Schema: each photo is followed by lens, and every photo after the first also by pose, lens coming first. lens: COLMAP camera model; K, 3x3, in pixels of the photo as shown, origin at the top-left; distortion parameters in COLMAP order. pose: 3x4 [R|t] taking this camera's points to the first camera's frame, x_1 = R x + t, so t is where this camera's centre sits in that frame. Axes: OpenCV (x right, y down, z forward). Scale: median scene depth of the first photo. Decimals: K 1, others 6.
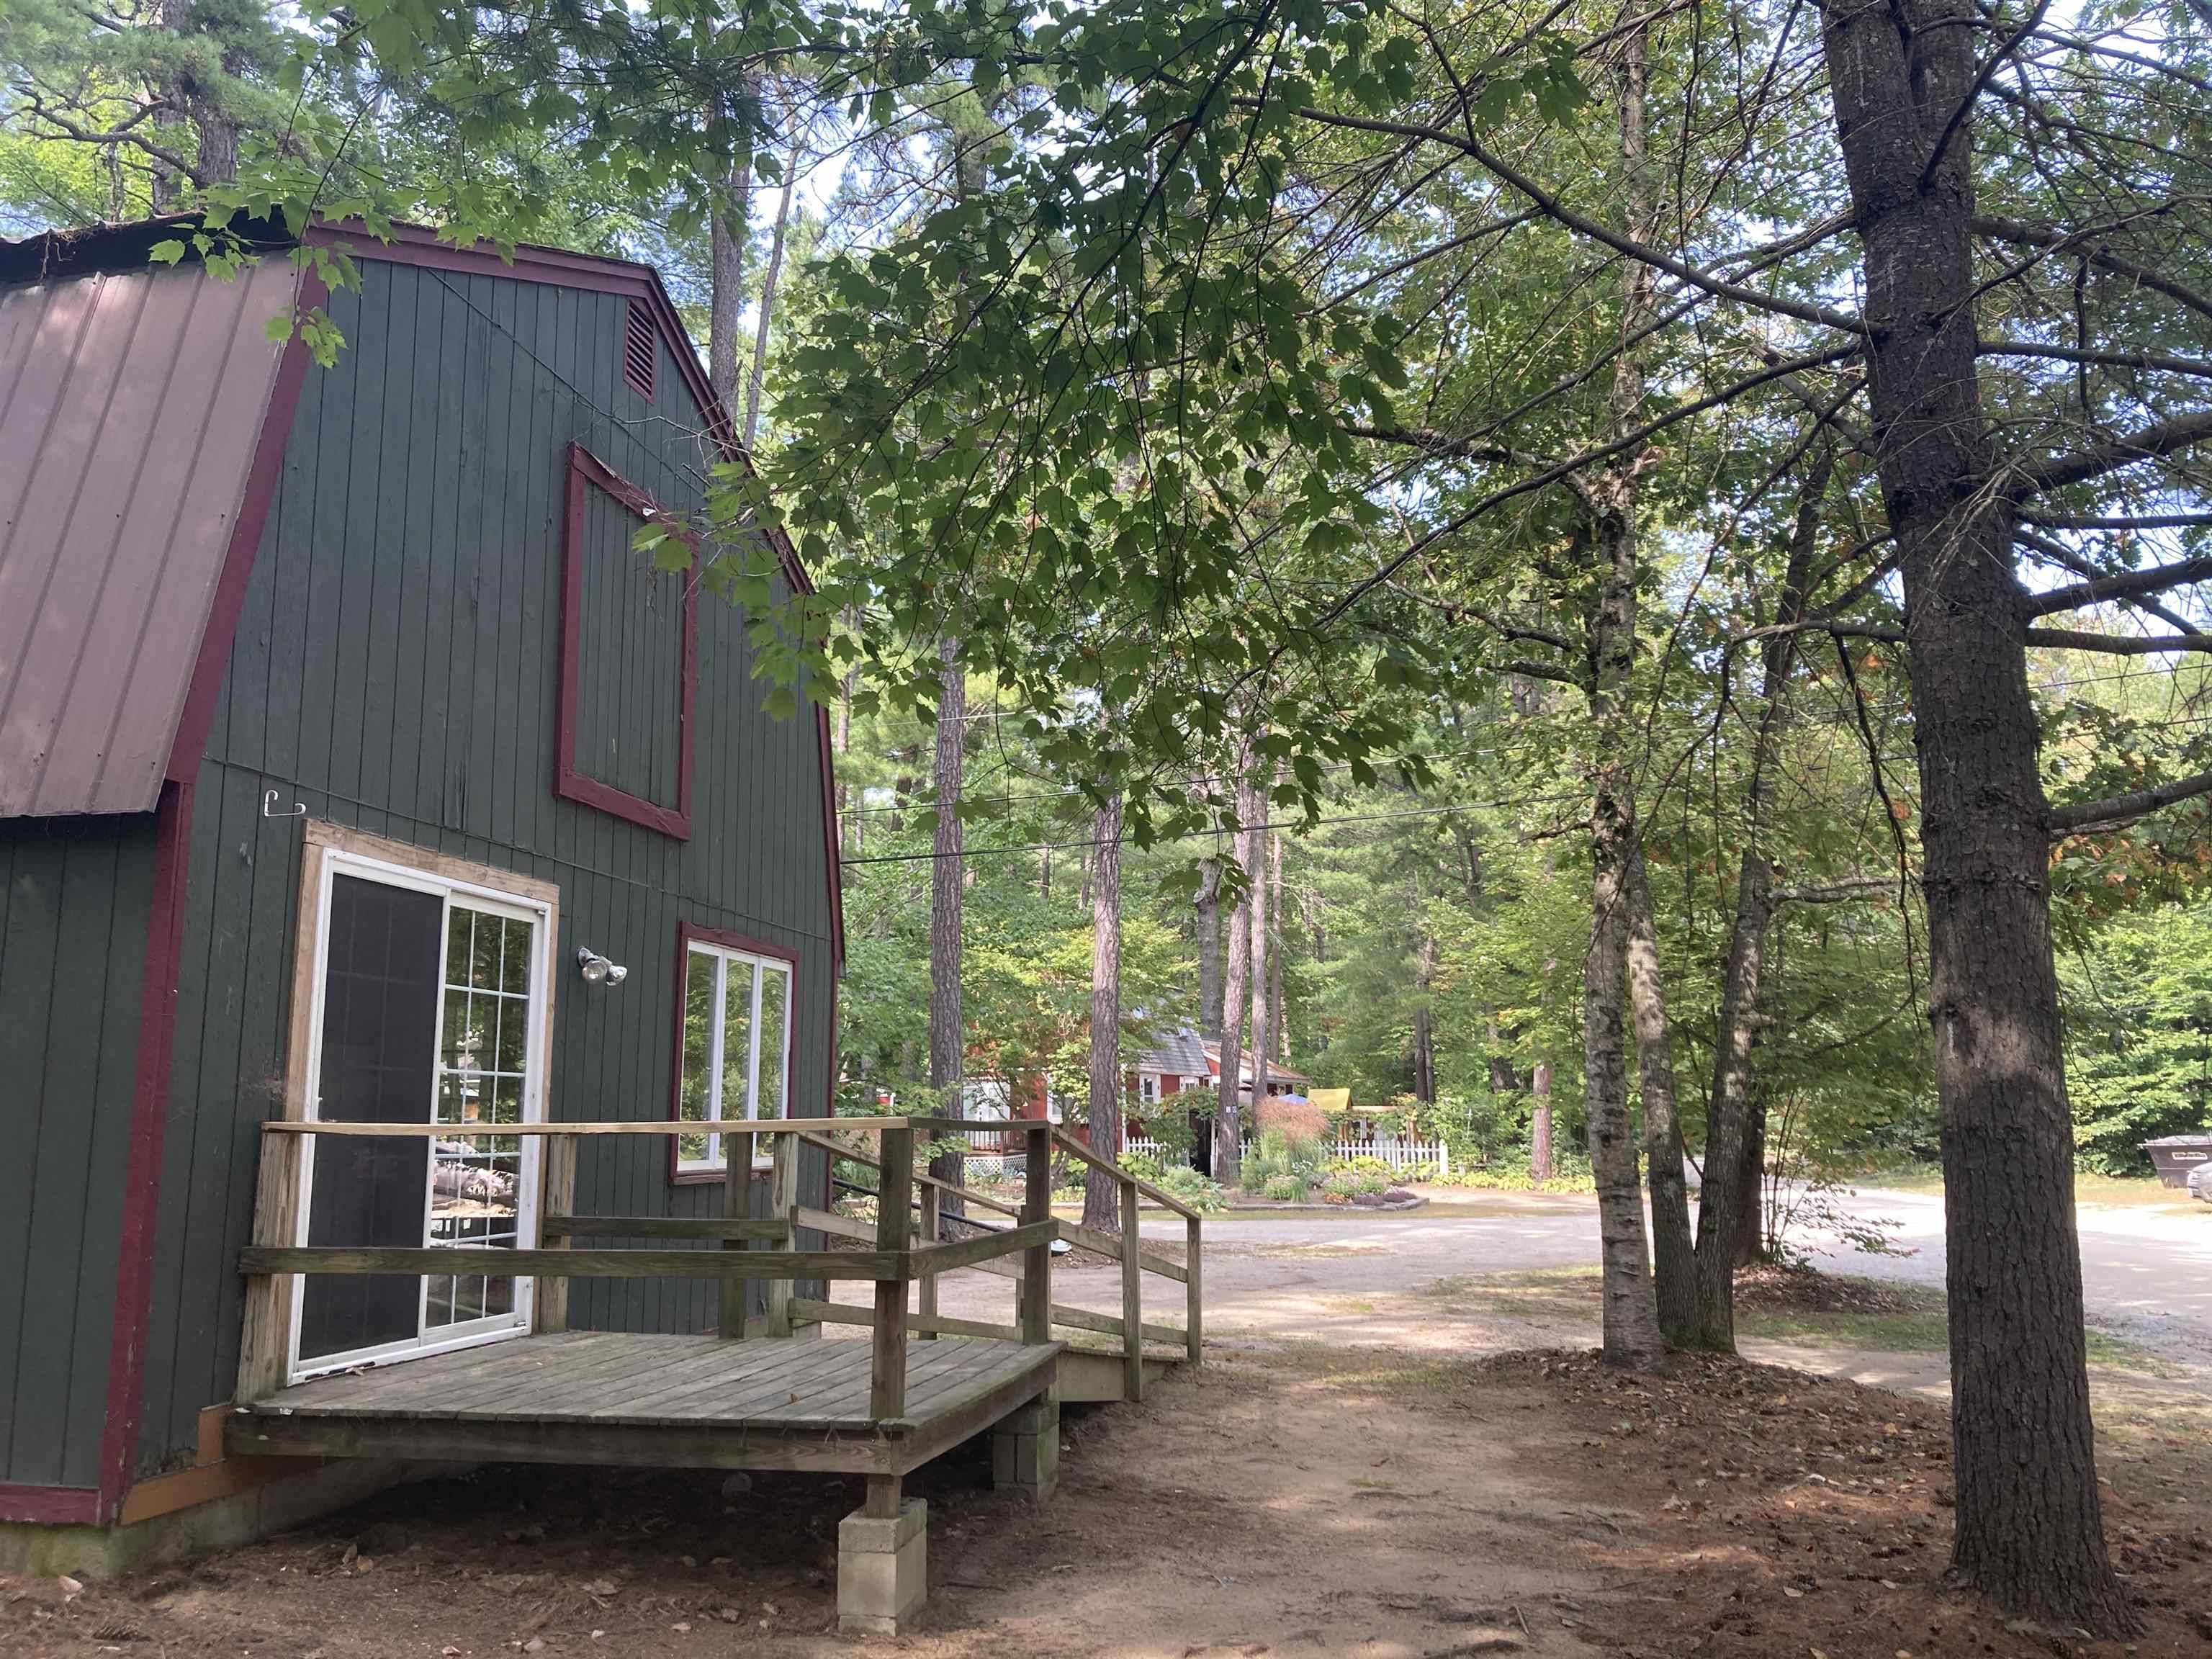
lens RADIAL K [[1802.3, 0, 1106.0], [0, 1802.3, 829.5], [0, 0, 1]] dist [0.081323, -0.105897]
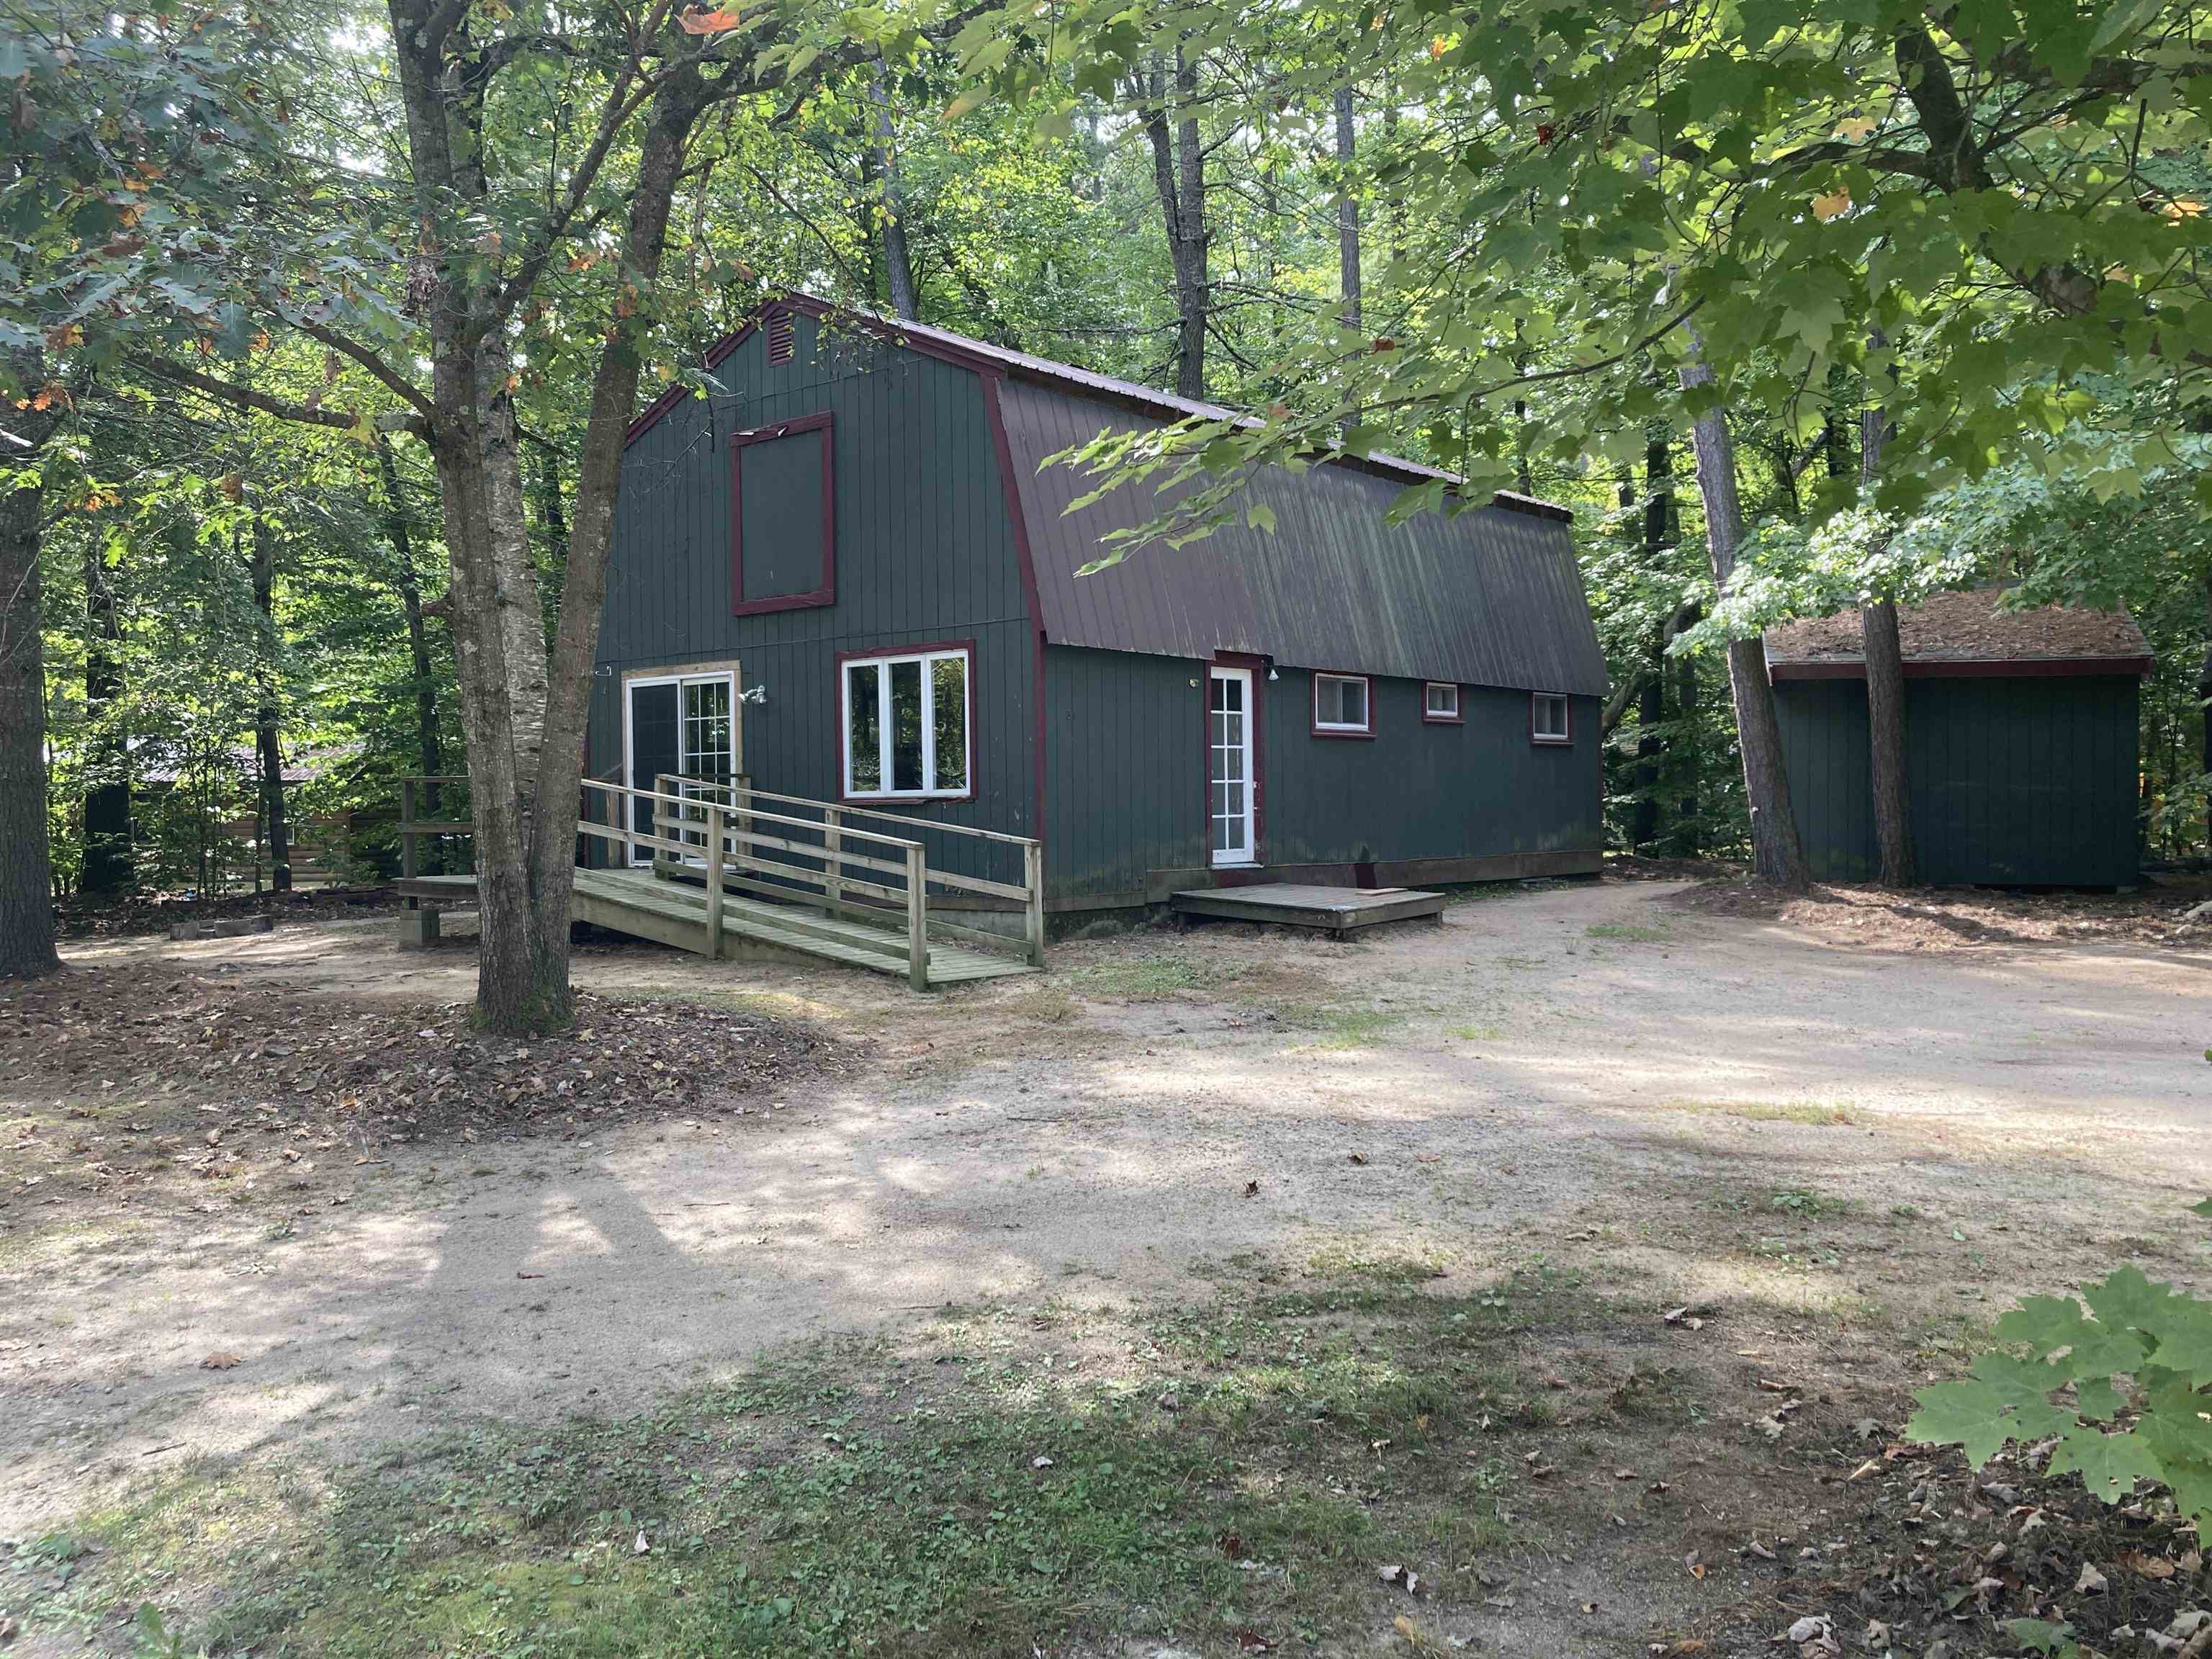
lens RADIAL K [[1802.3, 0, 1106.0], [0, 1802.3, 829.5], [0, 0, 1]] dist [0.081323, -0.105897]
pose [[-0.501151, 0.016973, -0.865193, 1.582465], [0.154387, 0.985521, -0.070093, 0.535040], [0.851477, -0.168702, -0.496515, 2.924614]]
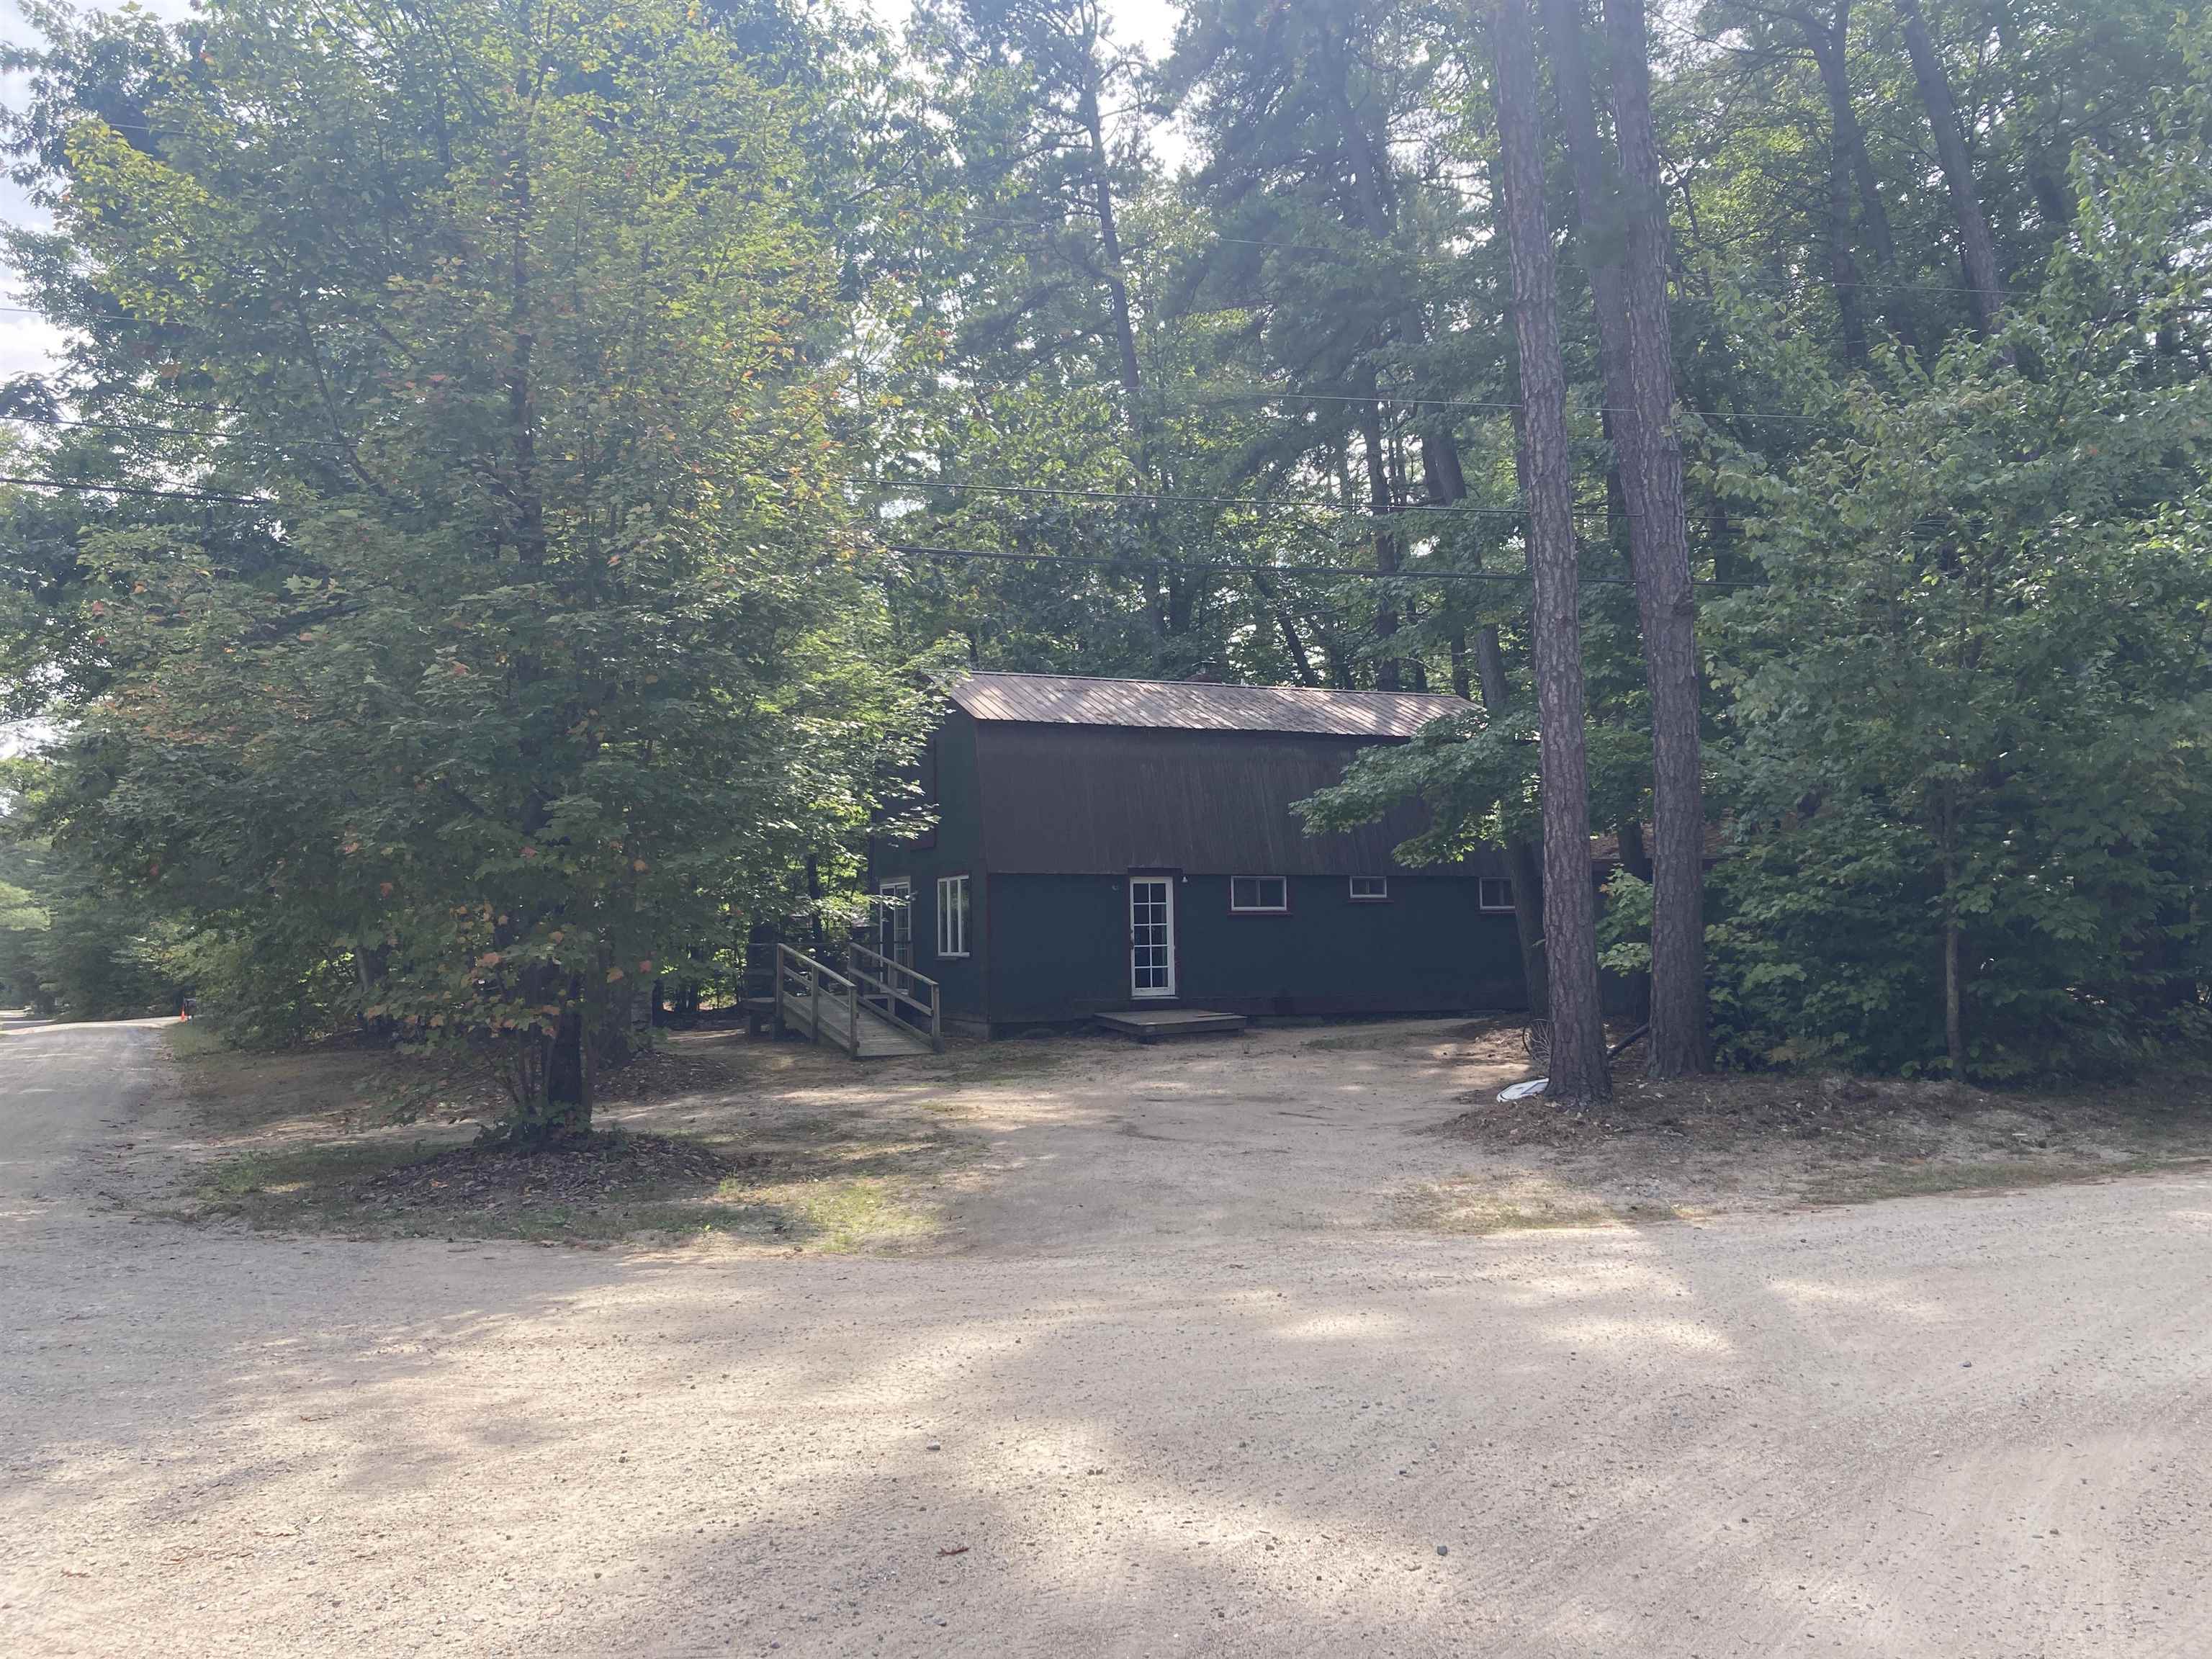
lens RADIAL K [[1802.3, 0, 1106.0], [0, 1802.3, 829.5], [0, 0, 1]] dist [0.081323, -0.105897]
pose [[-0.852102, -0.024246, -0.522813, 1.571704], [0.100753, 0.972643, -0.209318, 0.912799], [0.513586, -0.231035, -0.826349, 5.246082]]
